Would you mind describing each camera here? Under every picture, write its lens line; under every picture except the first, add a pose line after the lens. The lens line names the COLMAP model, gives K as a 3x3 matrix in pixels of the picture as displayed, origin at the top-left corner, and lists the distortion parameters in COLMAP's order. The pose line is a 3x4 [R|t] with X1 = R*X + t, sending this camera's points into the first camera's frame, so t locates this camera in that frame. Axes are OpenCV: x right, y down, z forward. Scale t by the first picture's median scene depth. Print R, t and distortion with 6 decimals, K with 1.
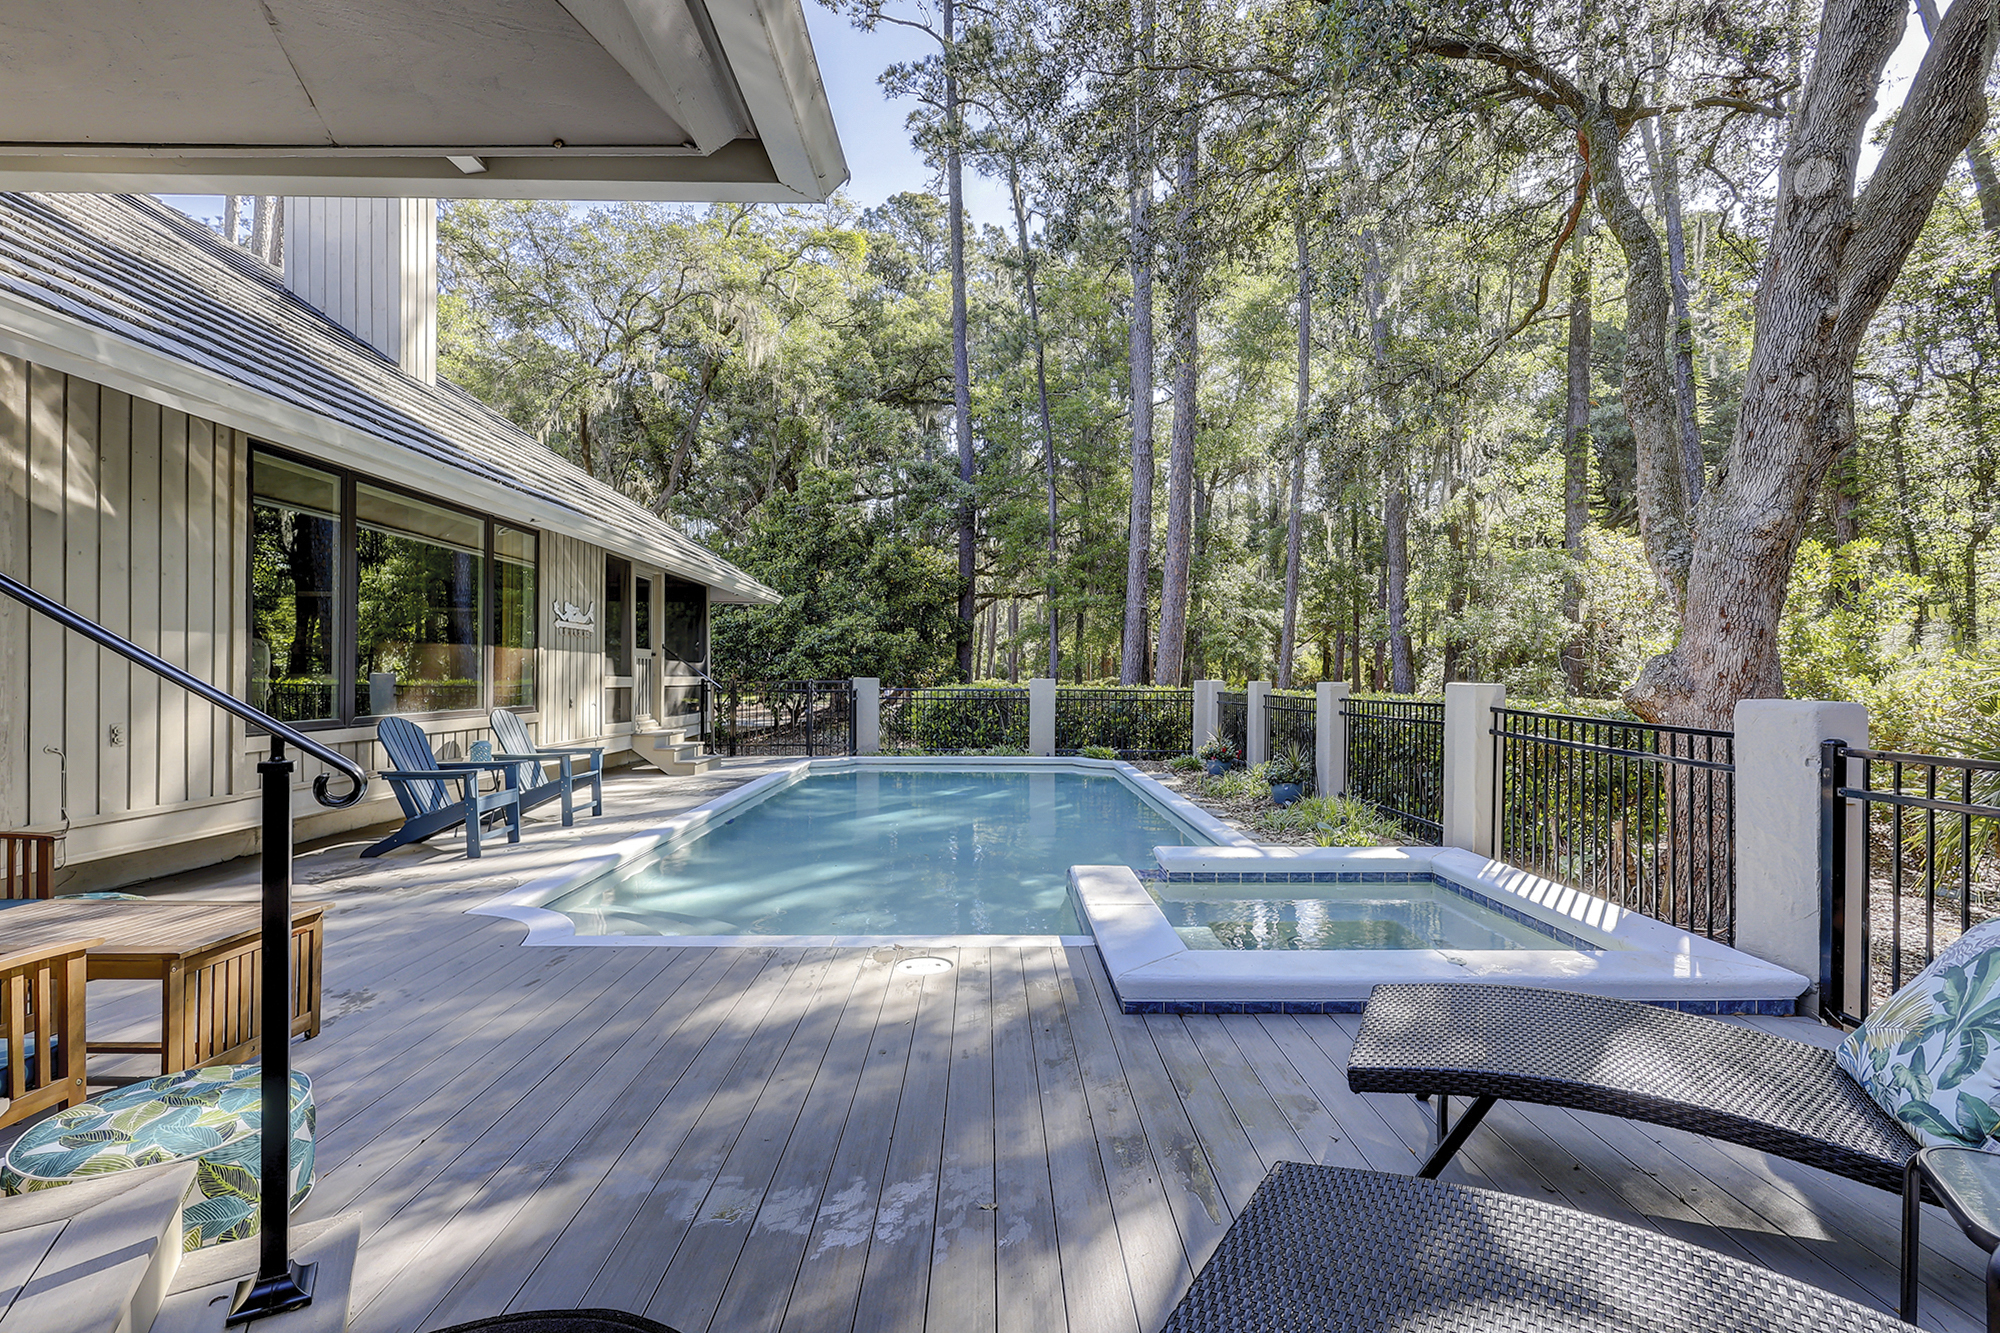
lens RADIAL K [[930.7, 0, 1012.0], [0, 930.7, 674.4], [0, 0, 1]] dist [0.007910, -0.001790]
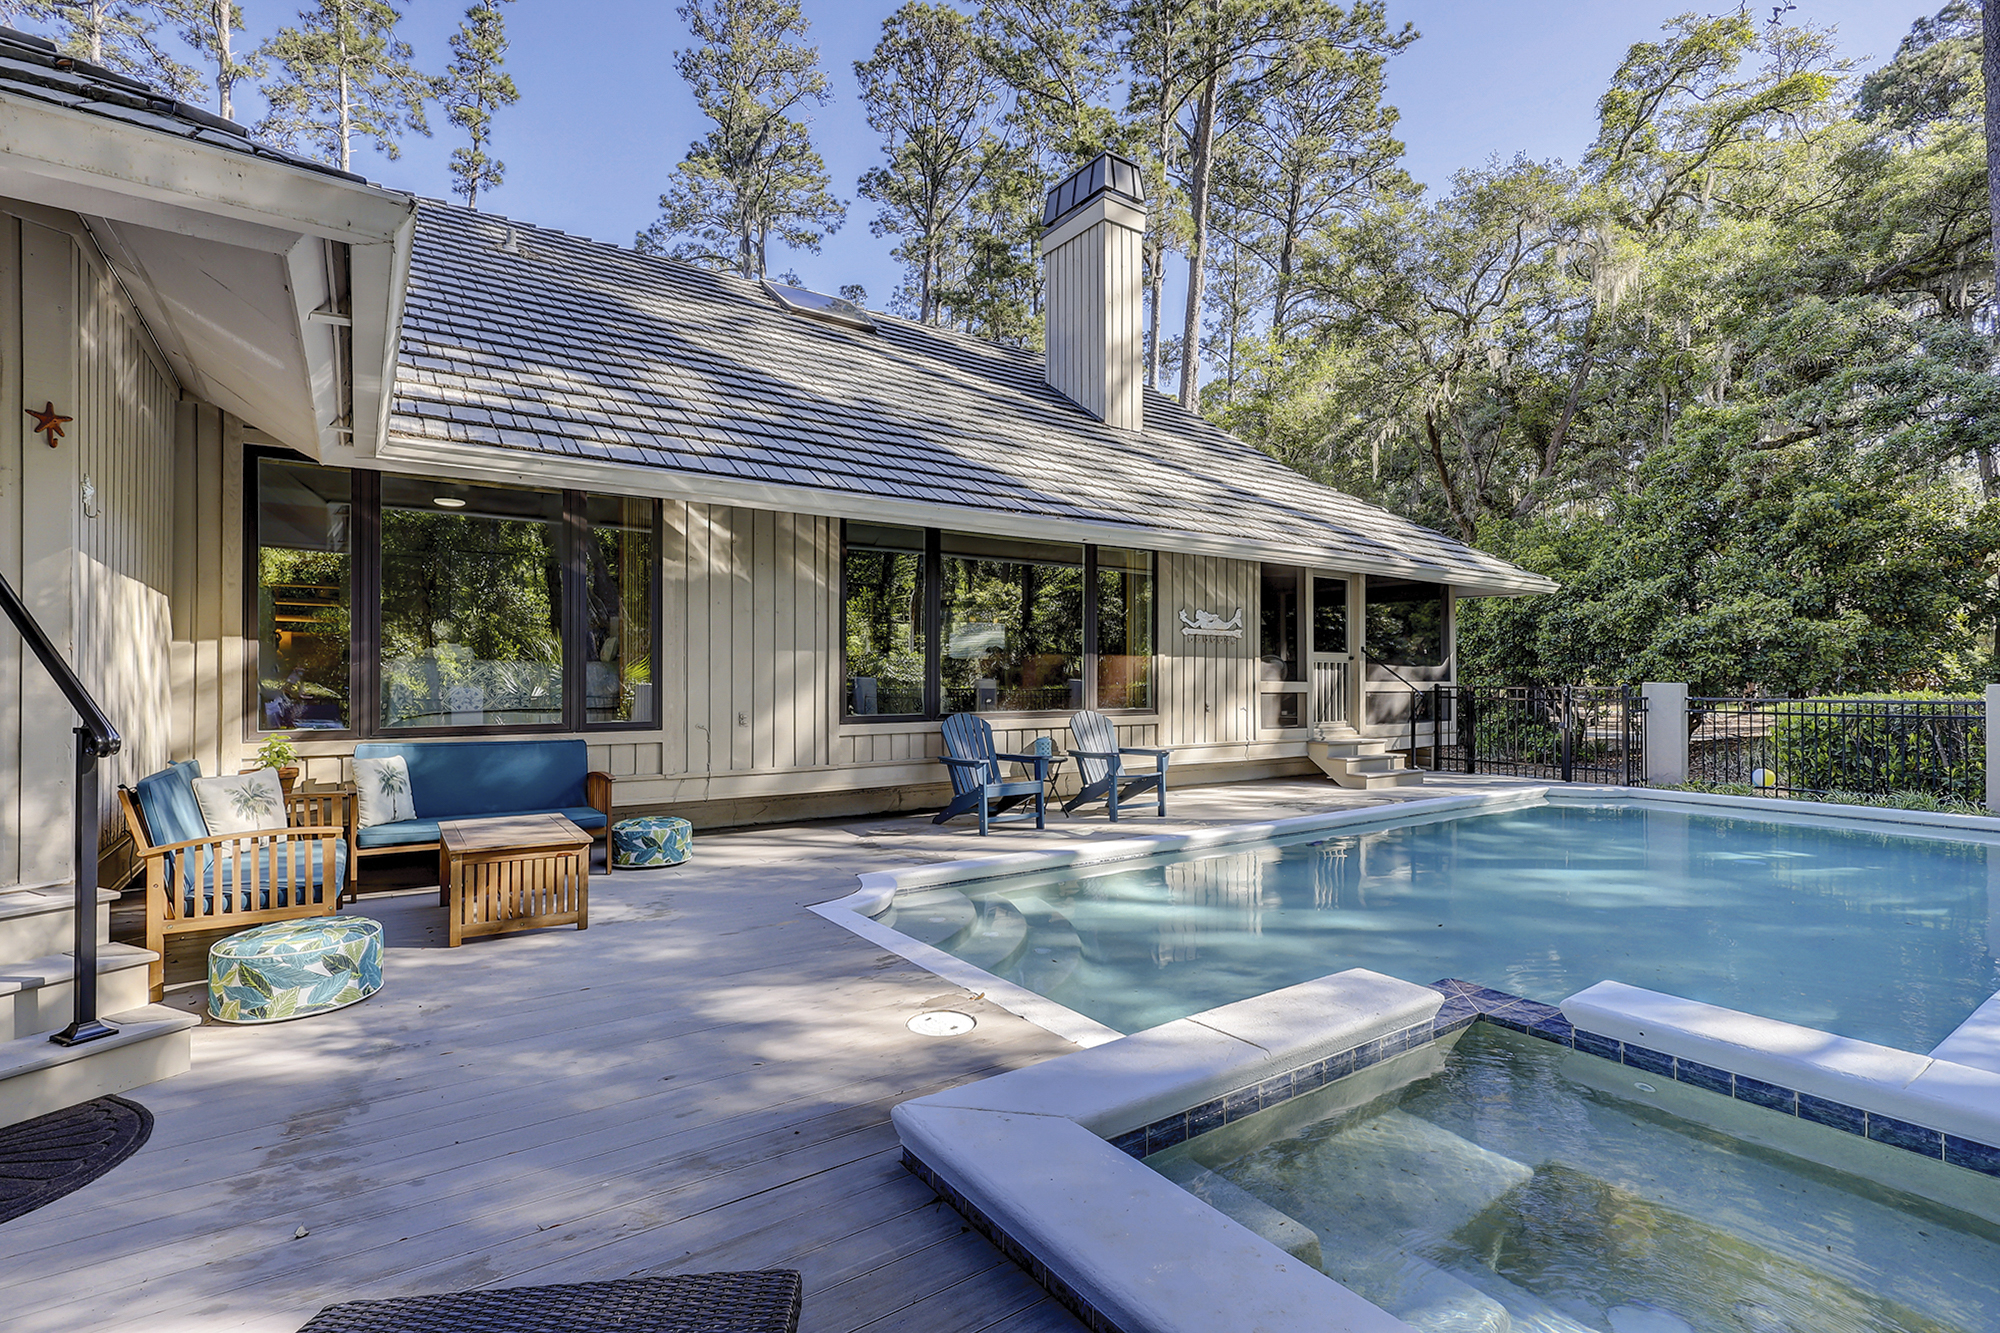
lens RADIAL K [[930.7, 0, 1003.2], [0, 930.7, 658.8], [0, 0, 1]] dist [0.007910, -0.001790]
pose [[0.555555, -0.021477, -0.831202, 0.229831], [0.002291, 0.999702, -0.024300, 0.001377], [0.831477, 0.011596, 0.555439, 0.202513]]
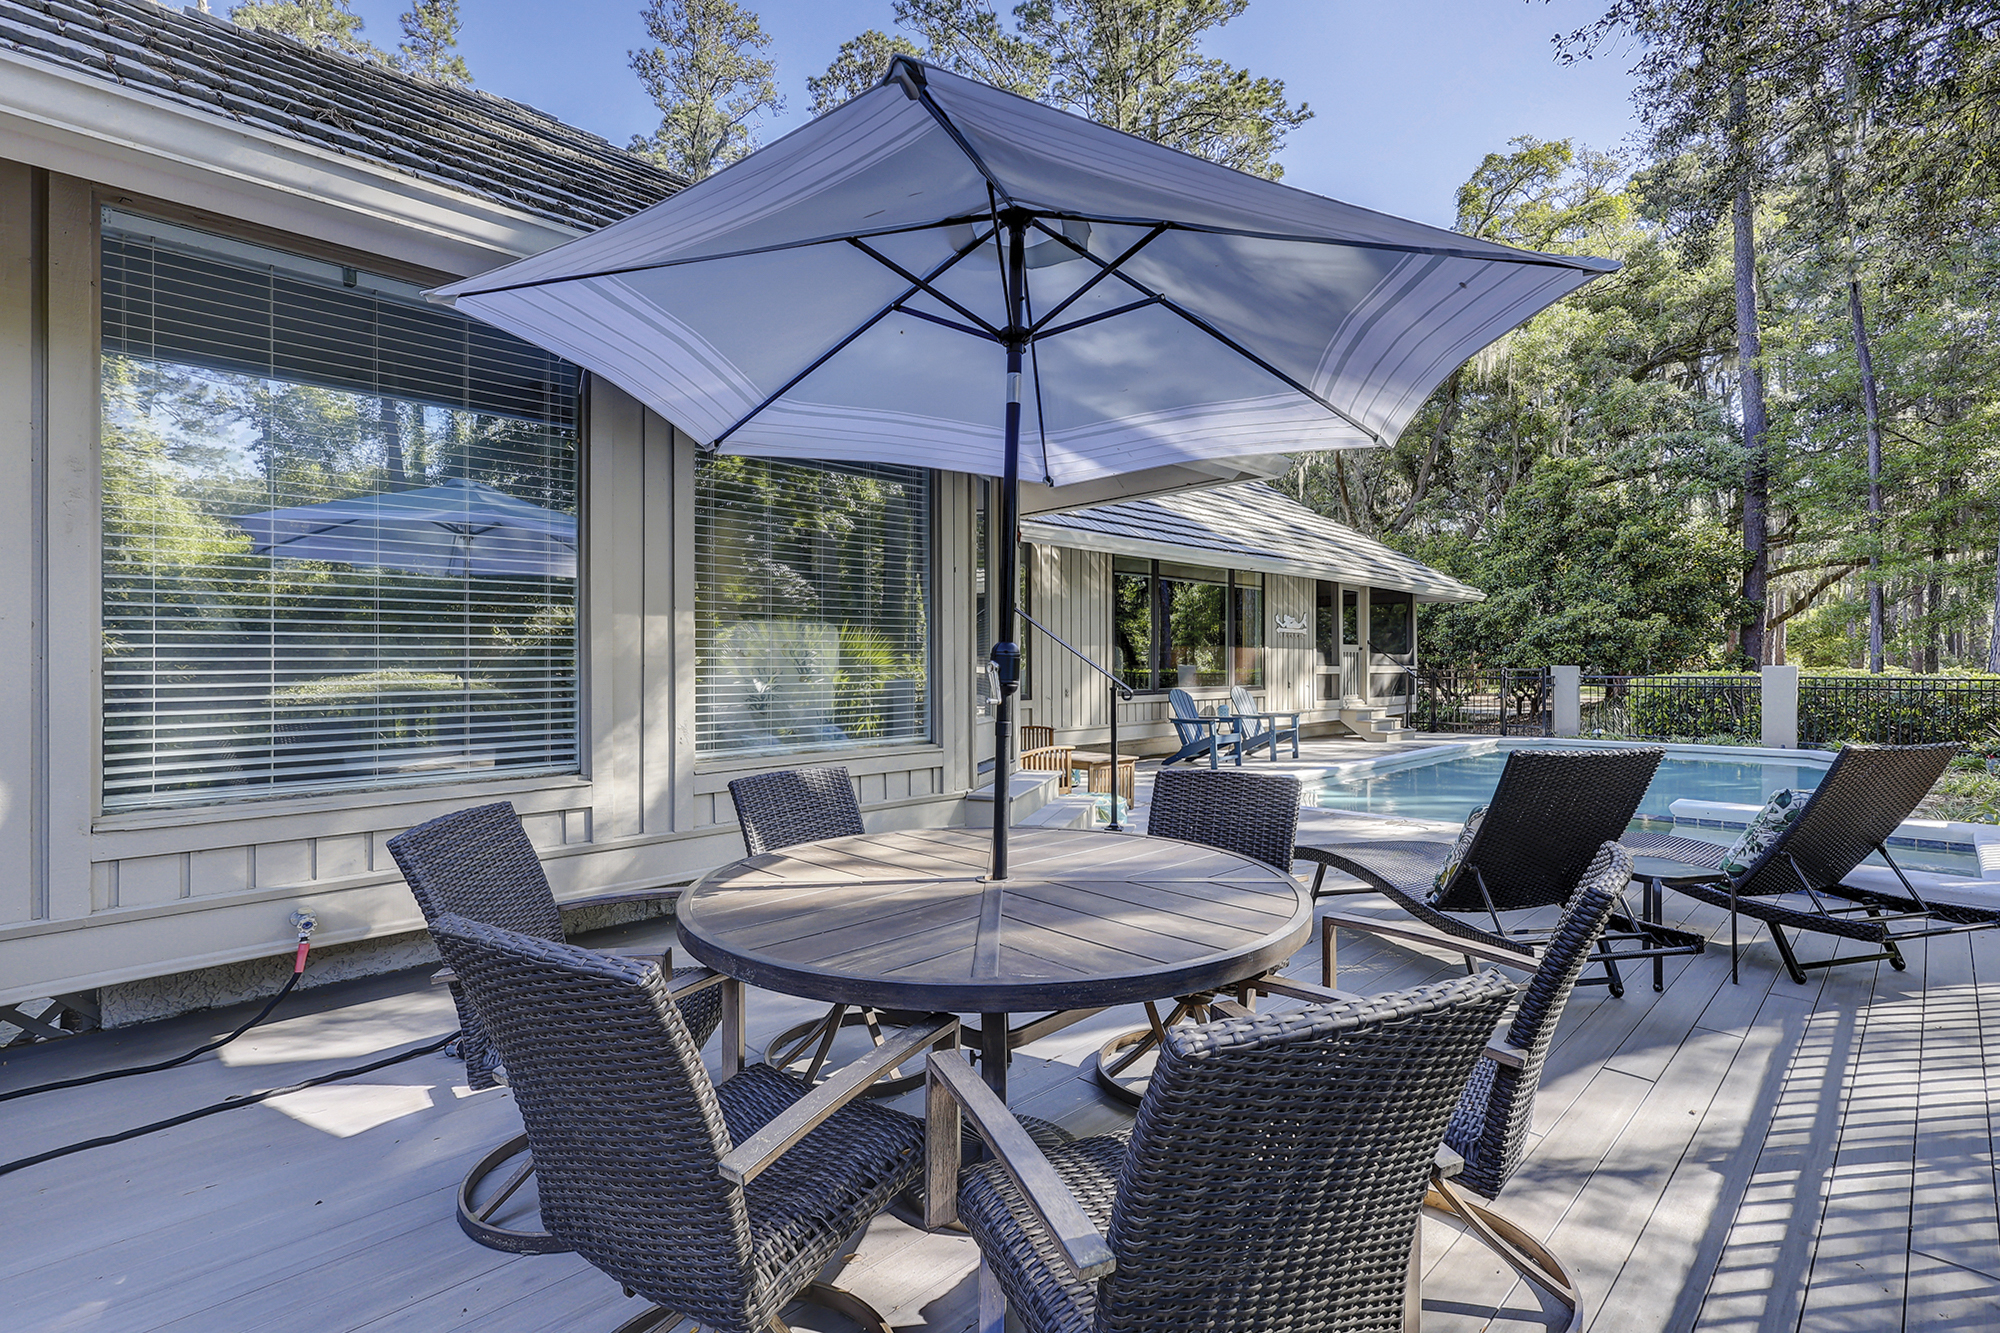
lens RADIAL K [[930.7, 0, 1021.8], [0, 930.7, 659.6], [0, 0, 1]] dist [0.007910, -0.001790]
pose [[0.701353, -0.012156, -0.712711, 0.229283], [0.007897, 0.999926, -0.009283, 0.001809], [0.712771, 0.000883, 0.701396, -0.265326]]
